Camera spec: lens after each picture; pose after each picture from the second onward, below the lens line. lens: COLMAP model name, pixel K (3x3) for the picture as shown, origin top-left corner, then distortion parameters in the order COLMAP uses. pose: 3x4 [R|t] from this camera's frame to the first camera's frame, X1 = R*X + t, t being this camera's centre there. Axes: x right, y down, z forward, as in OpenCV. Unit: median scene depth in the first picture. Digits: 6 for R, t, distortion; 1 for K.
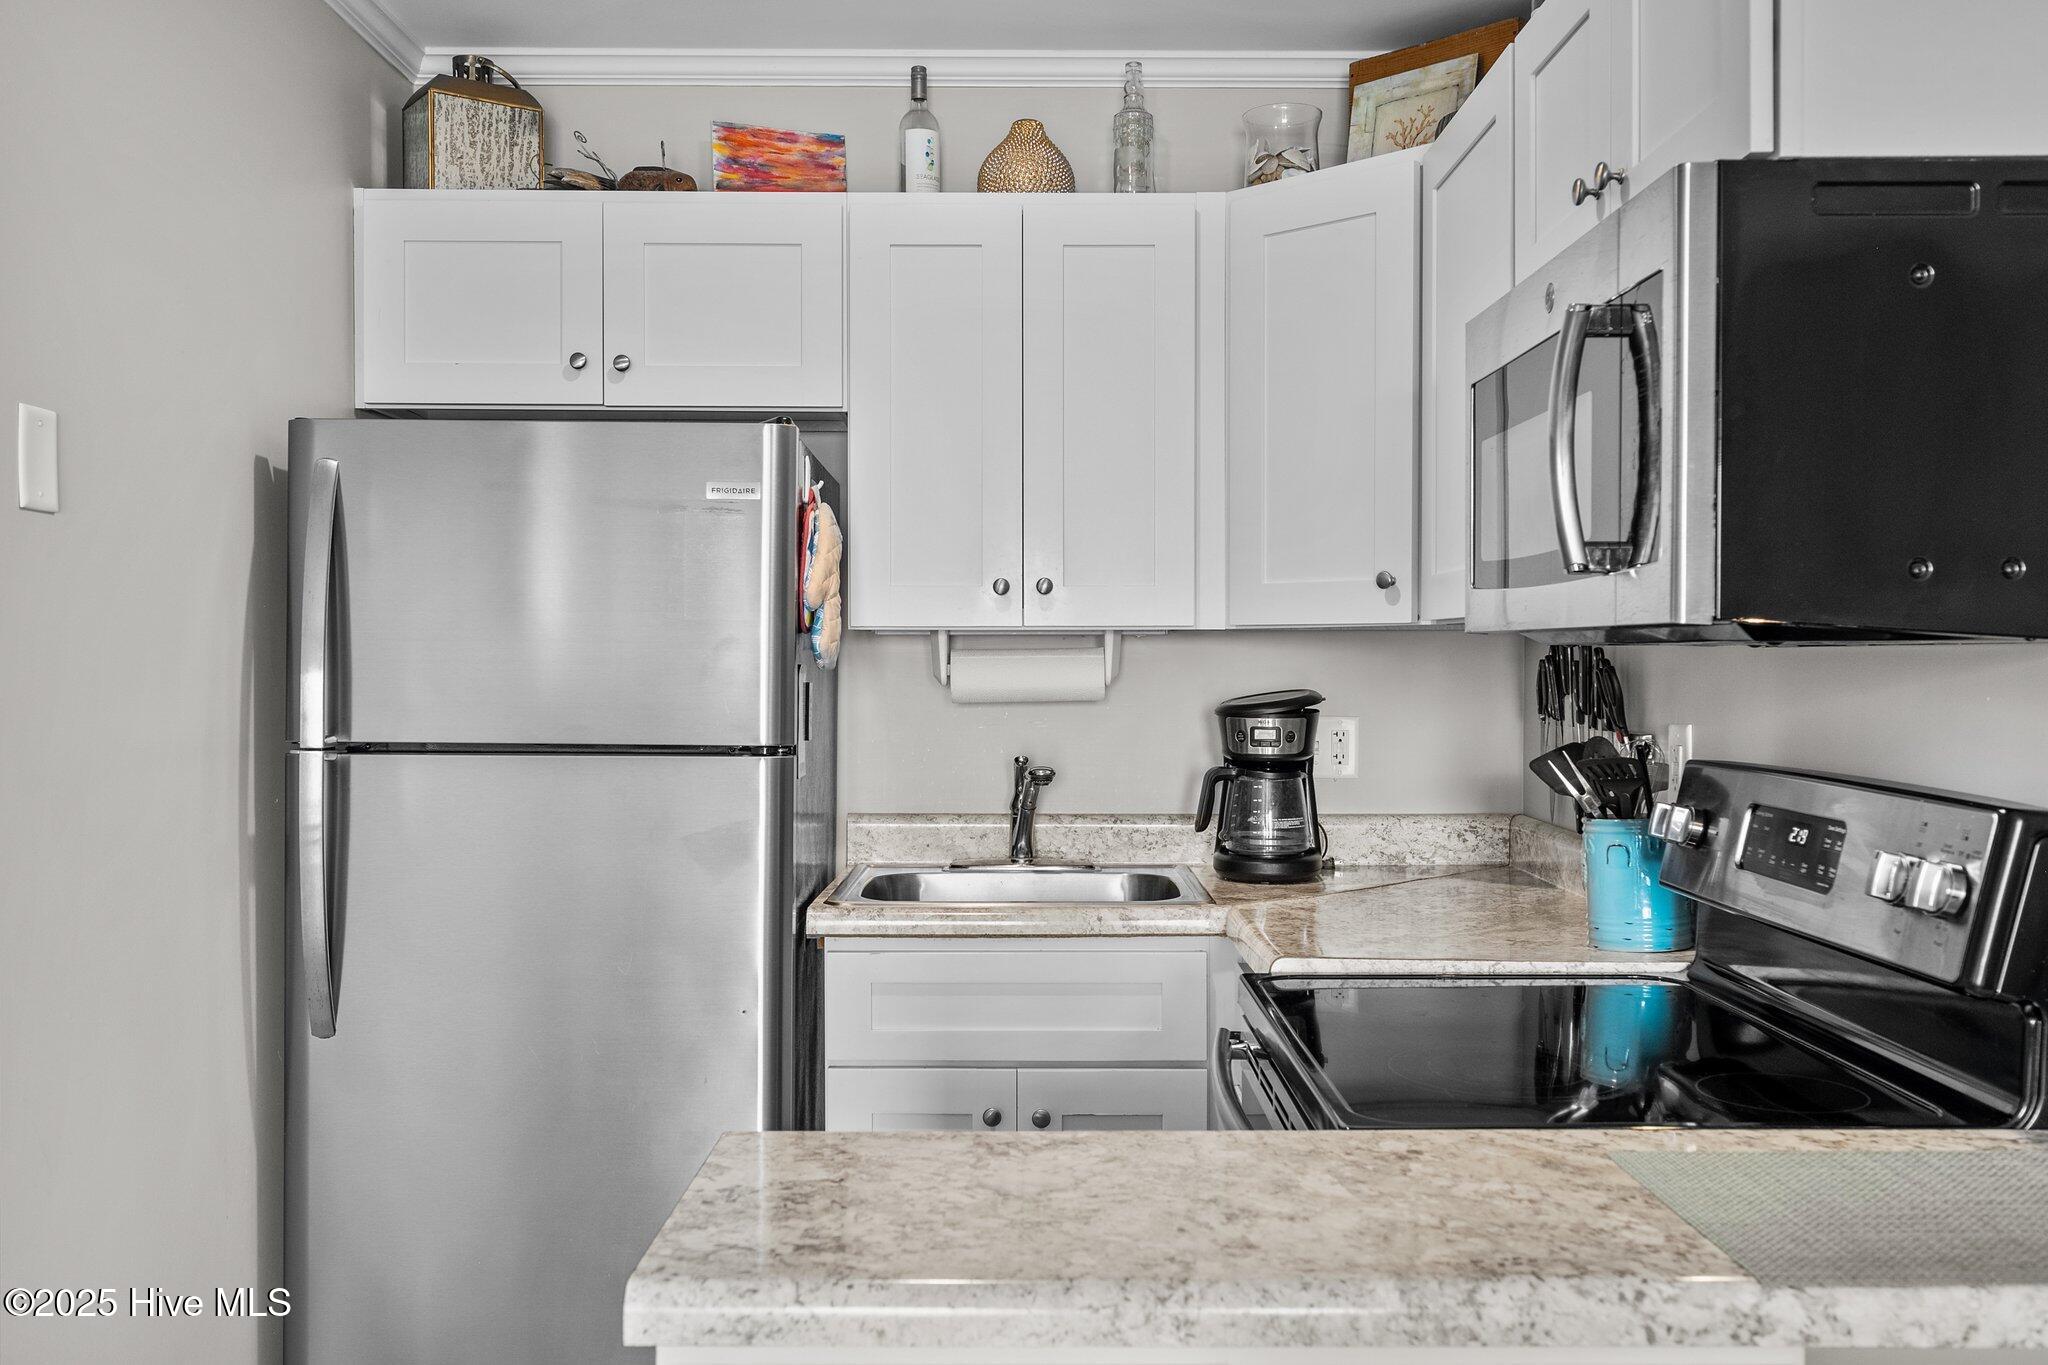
lens RADIAL K [[1768.0, 0, 1026.0], [0, 1768.0, 685.0], [0, 0, 1]] dist [-0.003266, 0.000341]
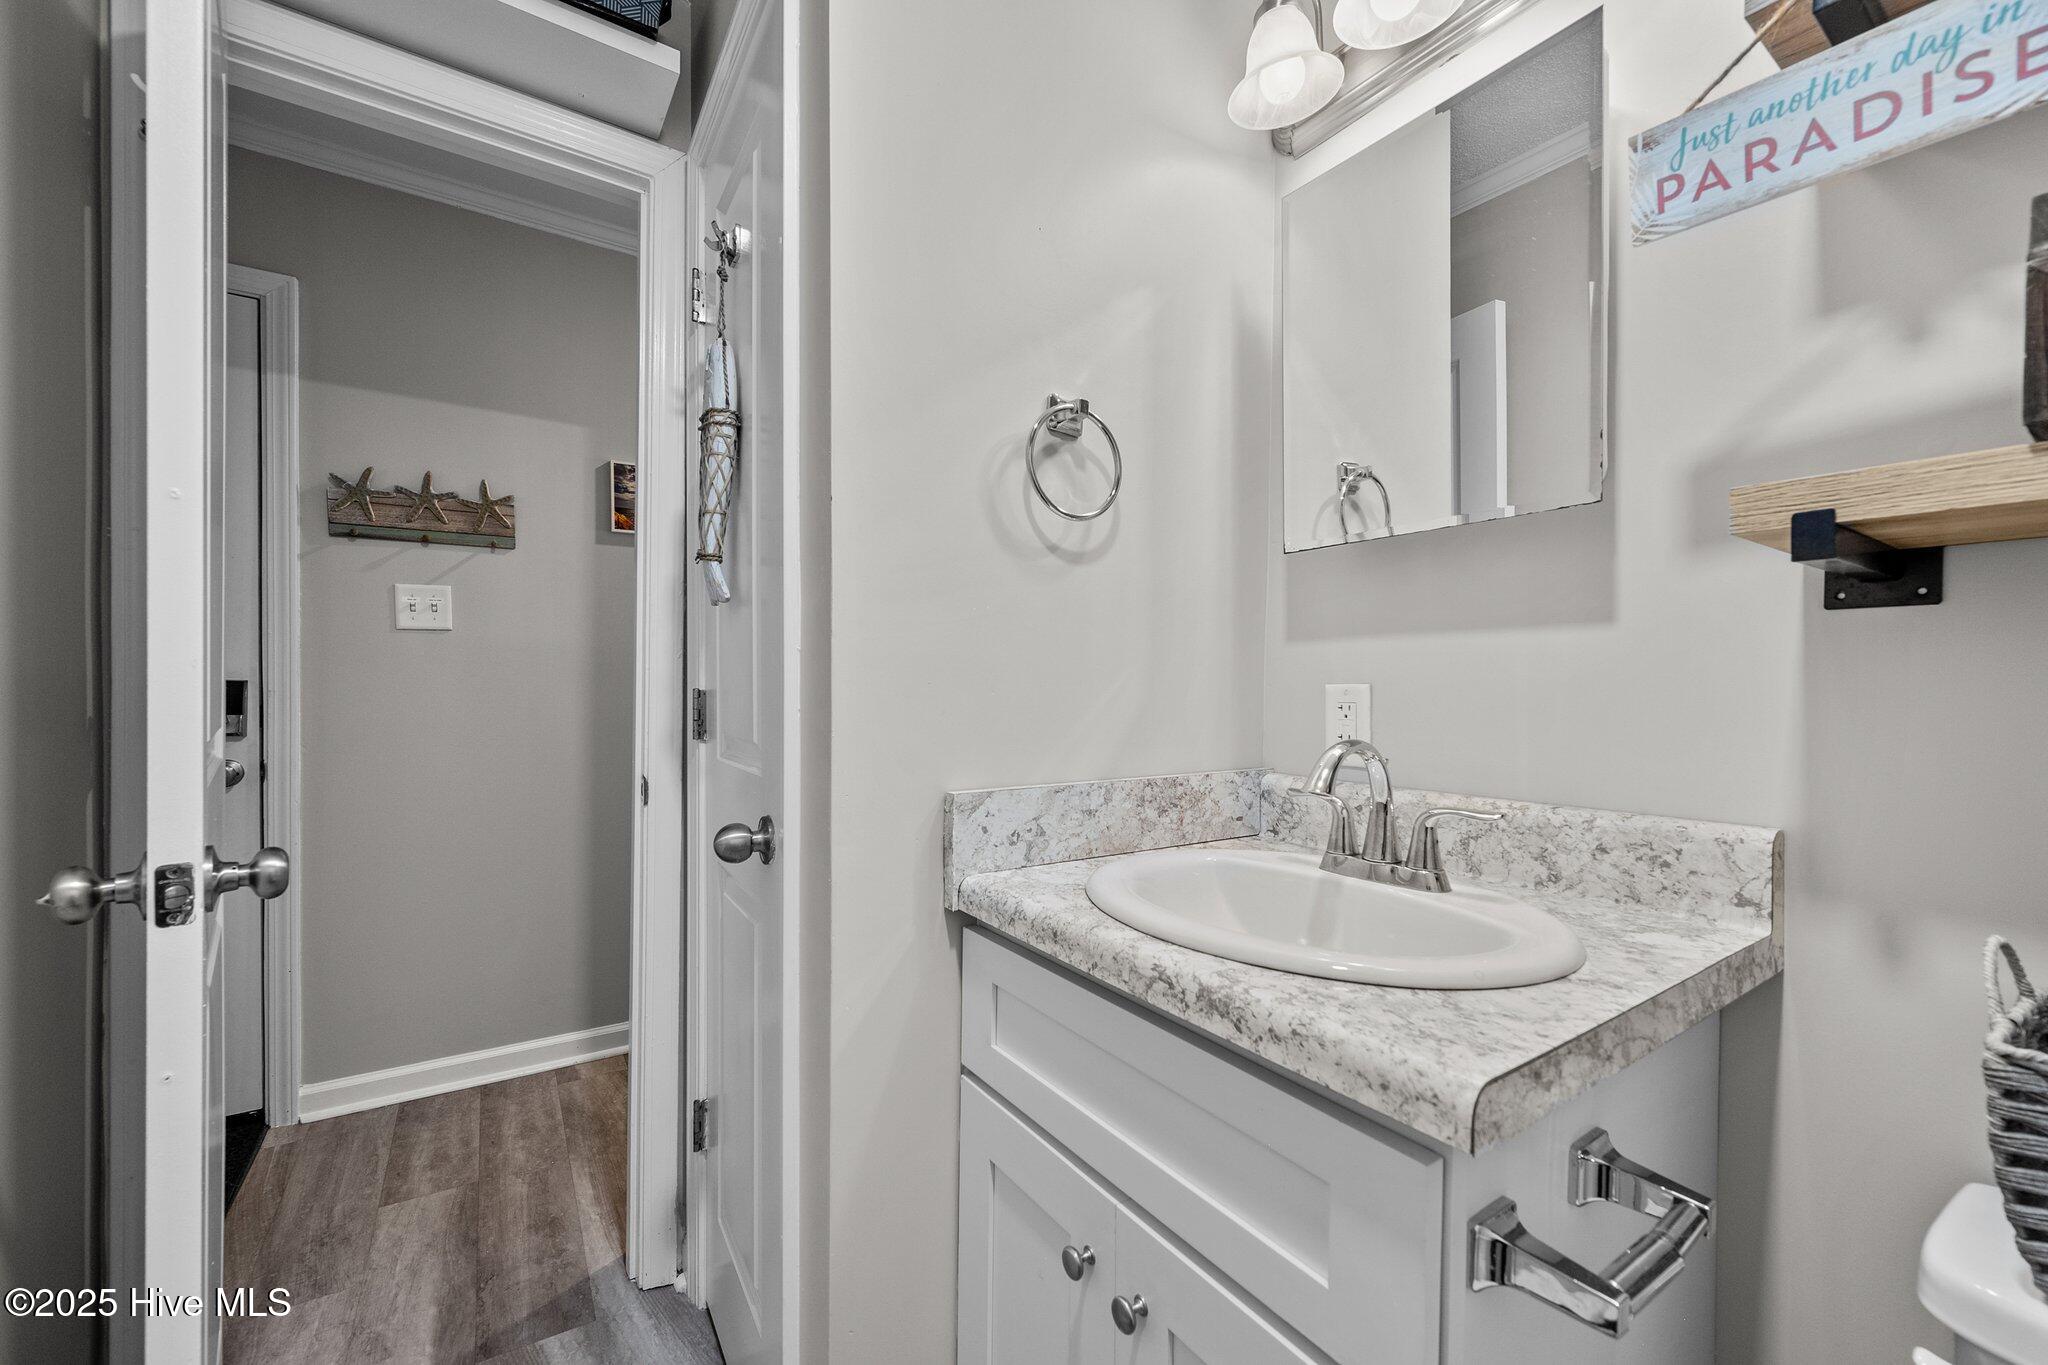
lens RADIAL K [[815.9, 0, 1037.3], [0, 815.9, 692.0], [0, 0, 1]] dist [-0.000120, 0.000952]
pose [[0.562695, 0.007541, -0.826630, 0.117661], [-0.017887, 0.999835, -0.003055, 0.060267], [0.826471, 0.016505, 0.562737, 0.275720]]
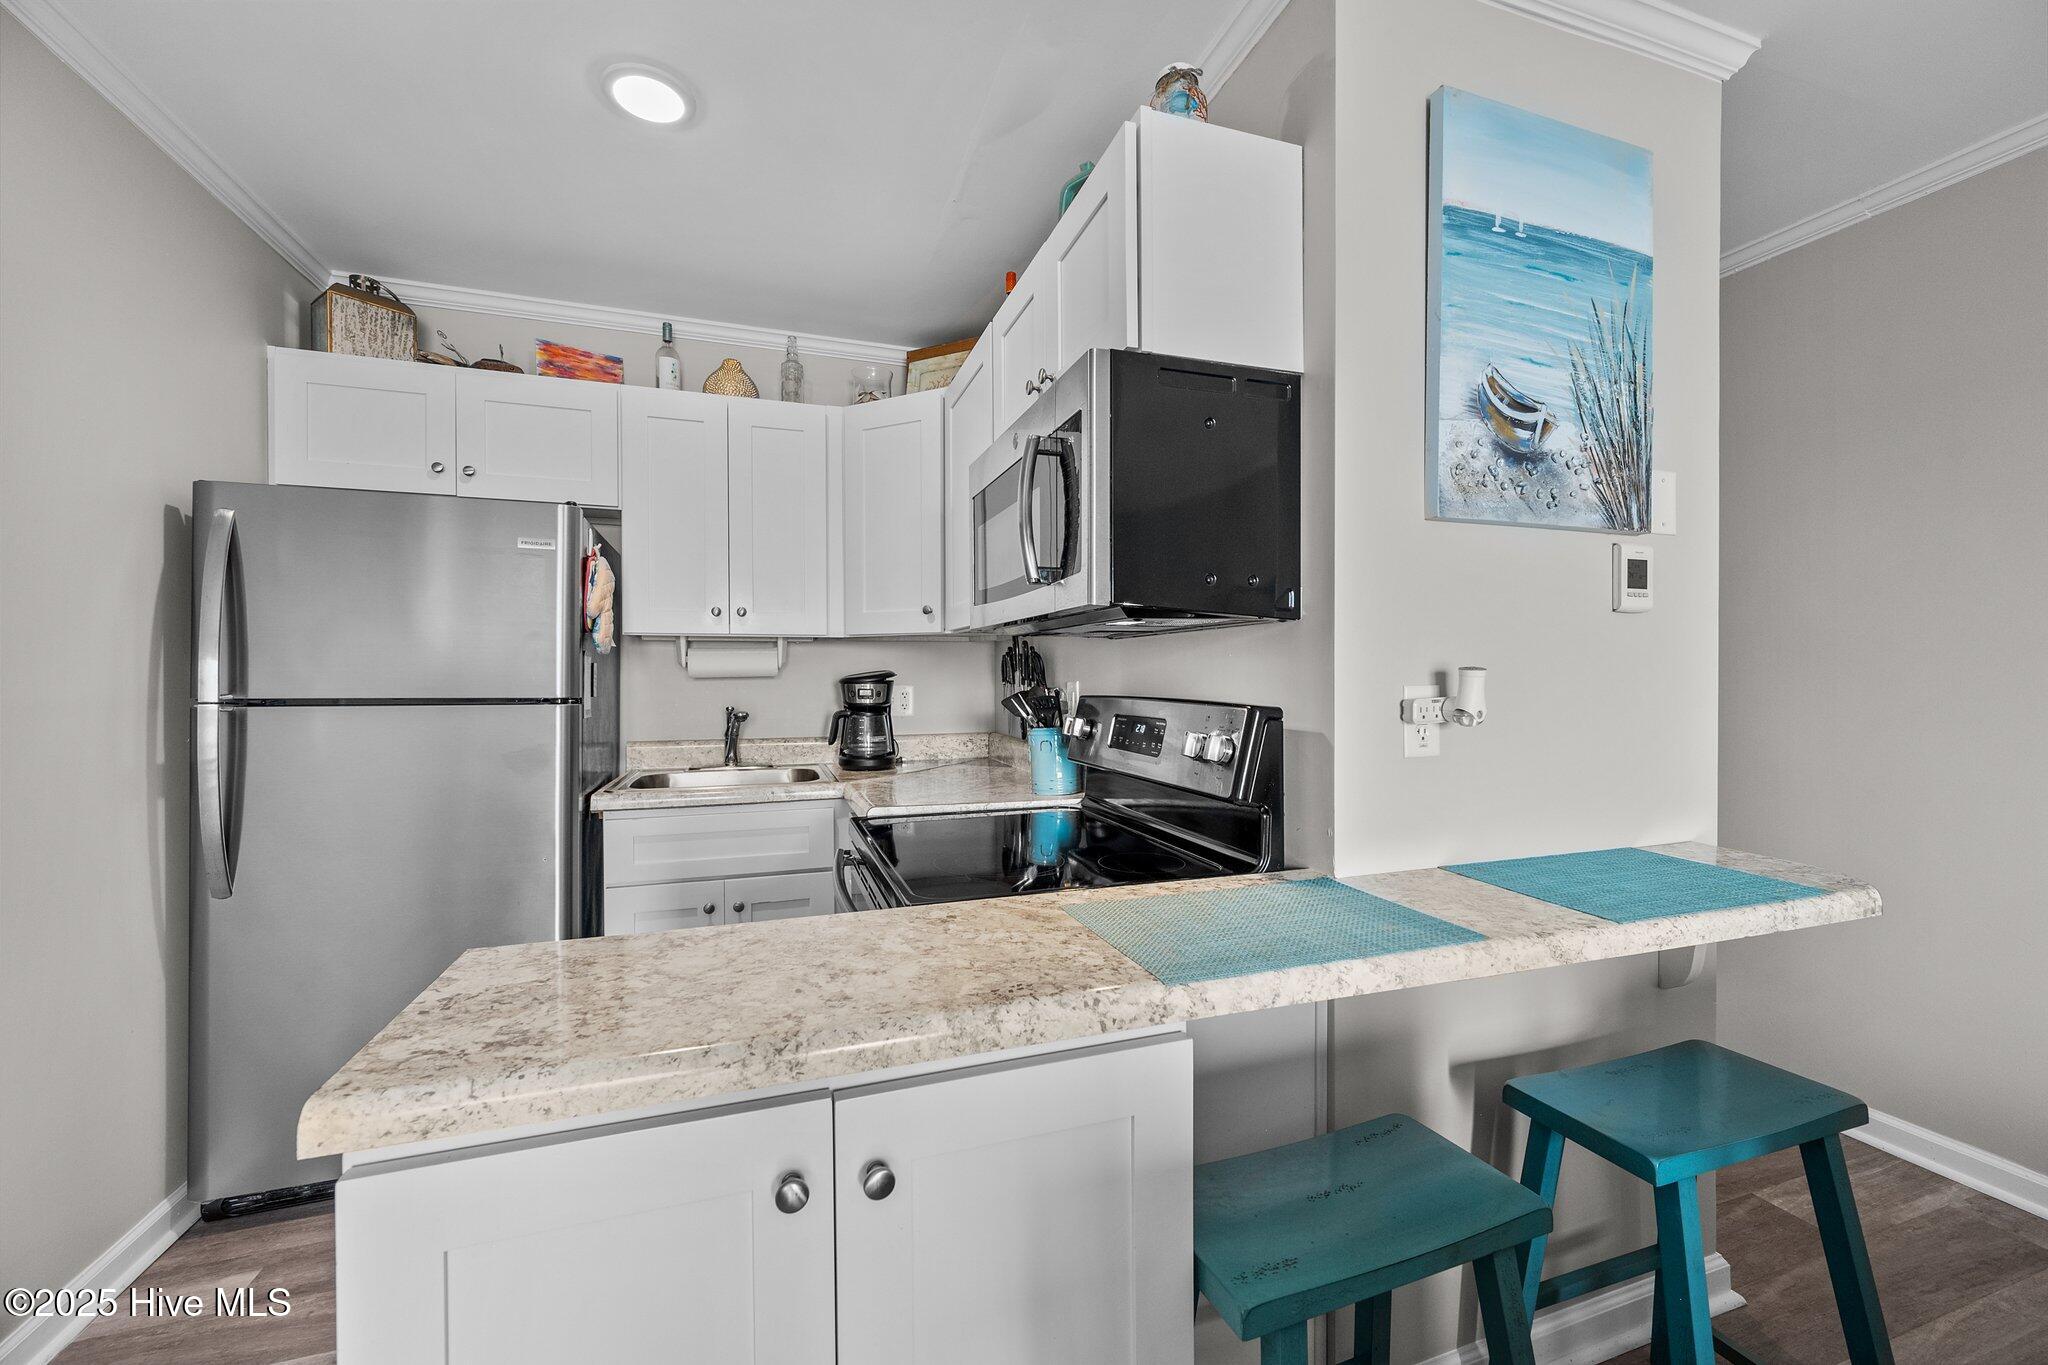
lens RADIAL K [[815.9, 0, 1025.0], [0, 815.9, 683.9], [0, 0, 1]] dist [-0.000120, 0.000952]
pose [[0.948466, -0.007139, 0.316800, 0.025299], [0.008040, 0.999967, -0.001537, 0.027156], [-0.316778, 0.004005, 0.948491, 0.141965]]
